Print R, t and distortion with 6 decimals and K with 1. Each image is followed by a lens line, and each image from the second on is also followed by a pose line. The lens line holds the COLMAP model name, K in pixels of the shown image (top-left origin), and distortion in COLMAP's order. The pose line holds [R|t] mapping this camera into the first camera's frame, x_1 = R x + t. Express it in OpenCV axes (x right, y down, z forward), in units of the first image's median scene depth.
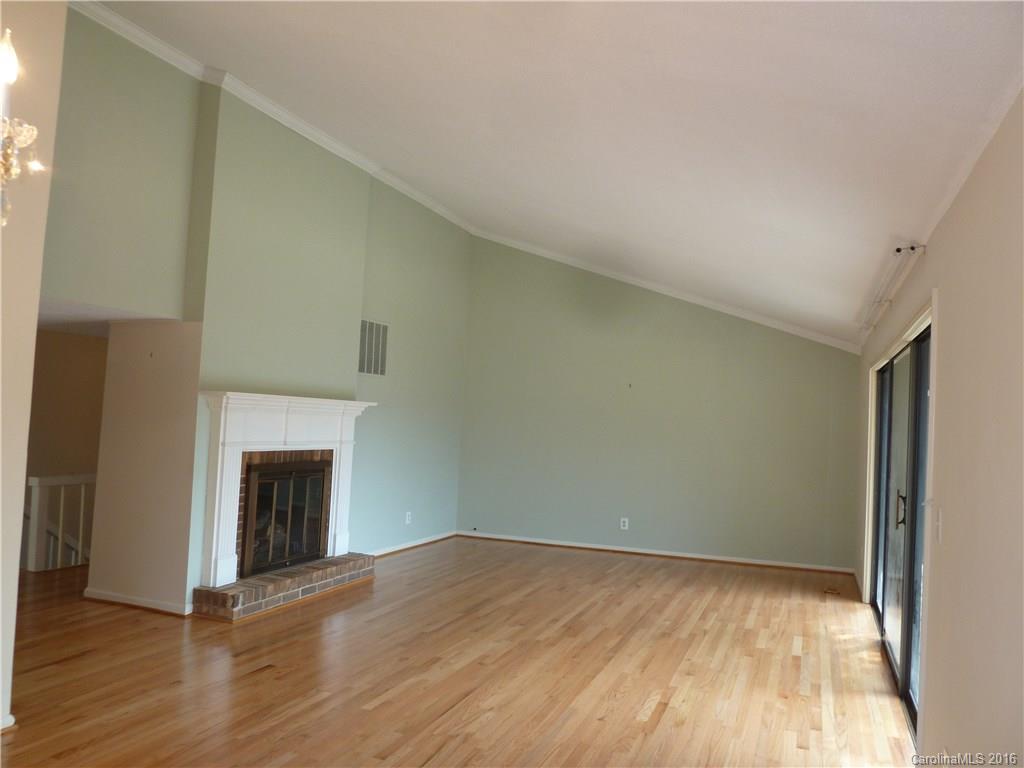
lens RADIAL K [[769.5, 0, 506.7], [0, 769.5, 381.5], [0, 0, 1]] dist [-0.030892, 0.006099]
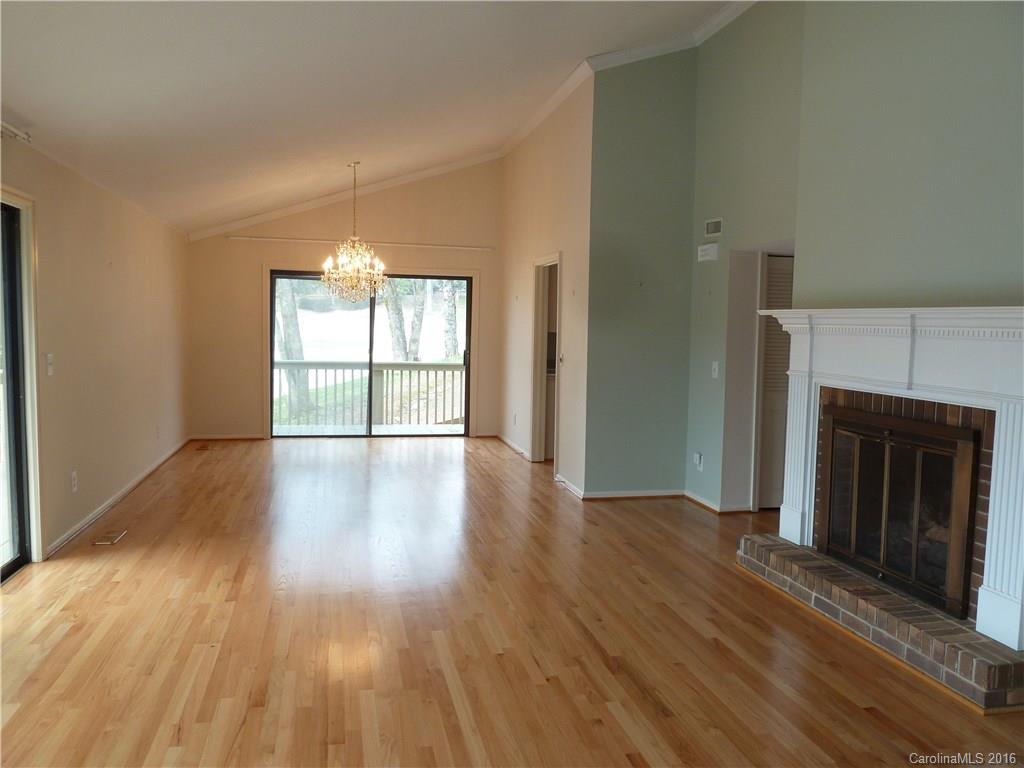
lens RADIAL K [[769.5, 0, 506.7], [0, 769.5, 381.5], [0, 0, 1]] dist [-0.030892, 0.006099]
pose [[-0.822970, -0.025020, -0.567533, 0.332277], [-0.036869, 0.999276, 0.009408, 0.086007], [0.566886, 0.028667, -0.823297, 1.366019]]
